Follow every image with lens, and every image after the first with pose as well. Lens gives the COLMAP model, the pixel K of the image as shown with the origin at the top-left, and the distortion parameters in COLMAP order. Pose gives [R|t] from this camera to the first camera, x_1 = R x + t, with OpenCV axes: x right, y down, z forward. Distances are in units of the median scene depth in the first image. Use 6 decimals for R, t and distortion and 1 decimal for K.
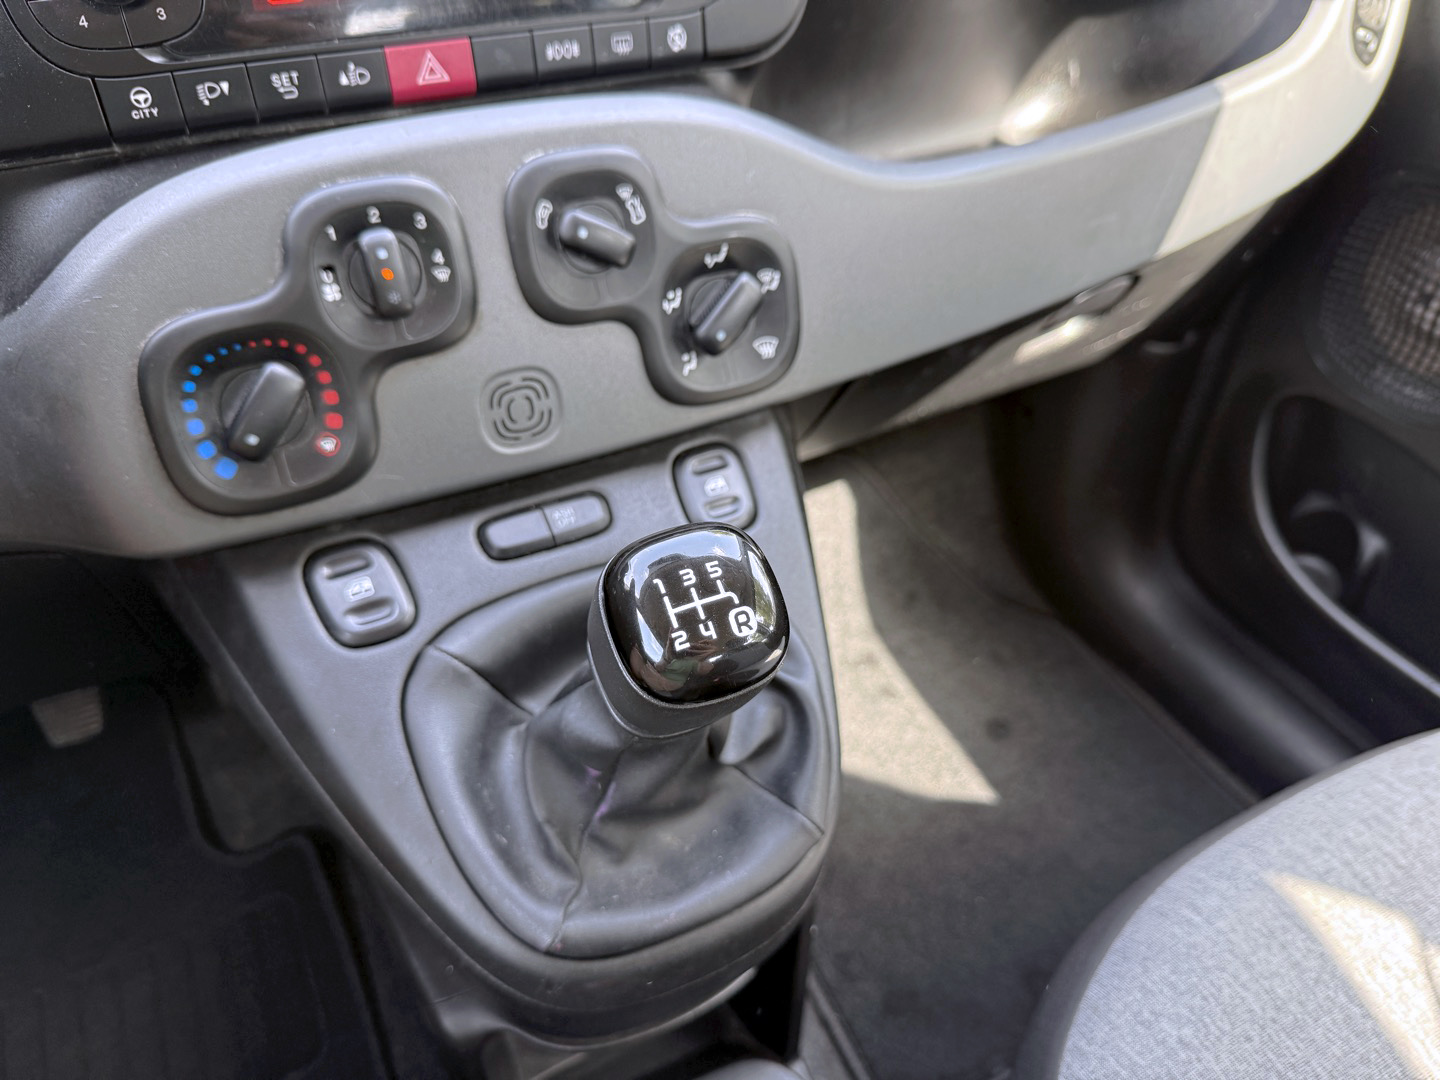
lens RADIAL K [[1014.5, 0, 720.0], [0, 1014.5, 540.0], [0, 0, 1]] dist [-0.003610, -0.006378]
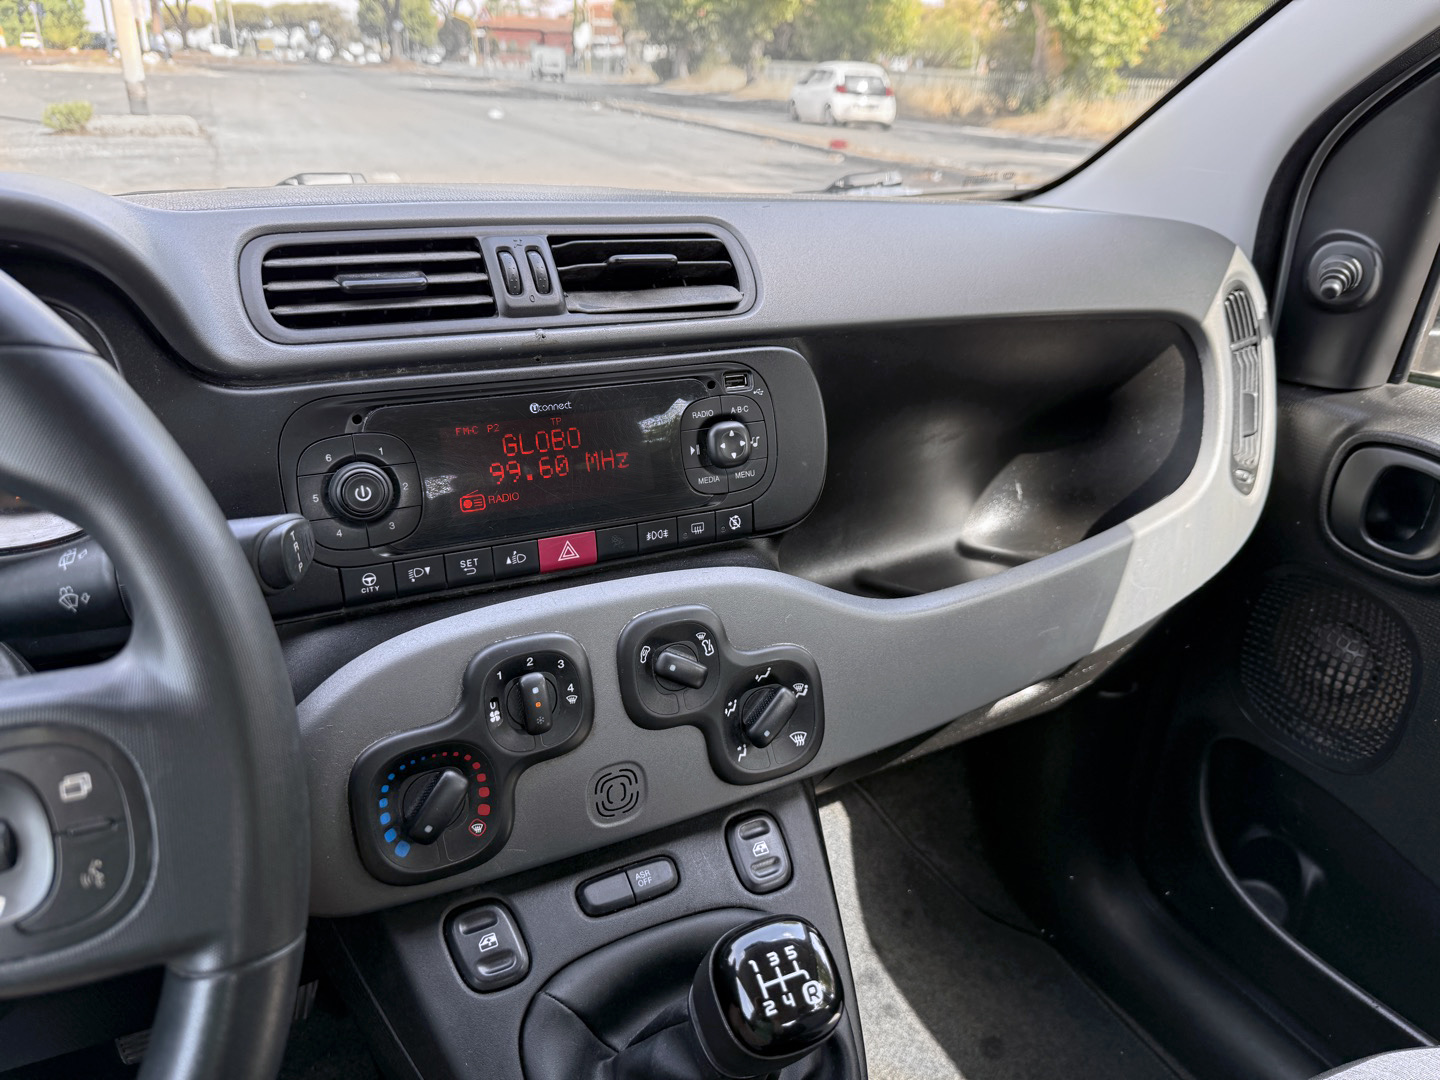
lens RADIAL K [[1019.3, 0, 720.0], [0, 1019.3, 540.0], [0, 0, 1]] dist [0.092283, -0.144979]
pose [[0.999586, 0.013678, 0.025332, -0.104053], [-0.006846, 0.967617, -0.252330, -0.115036], [-0.027963, 0.252052, 0.967310, -0.383840]]
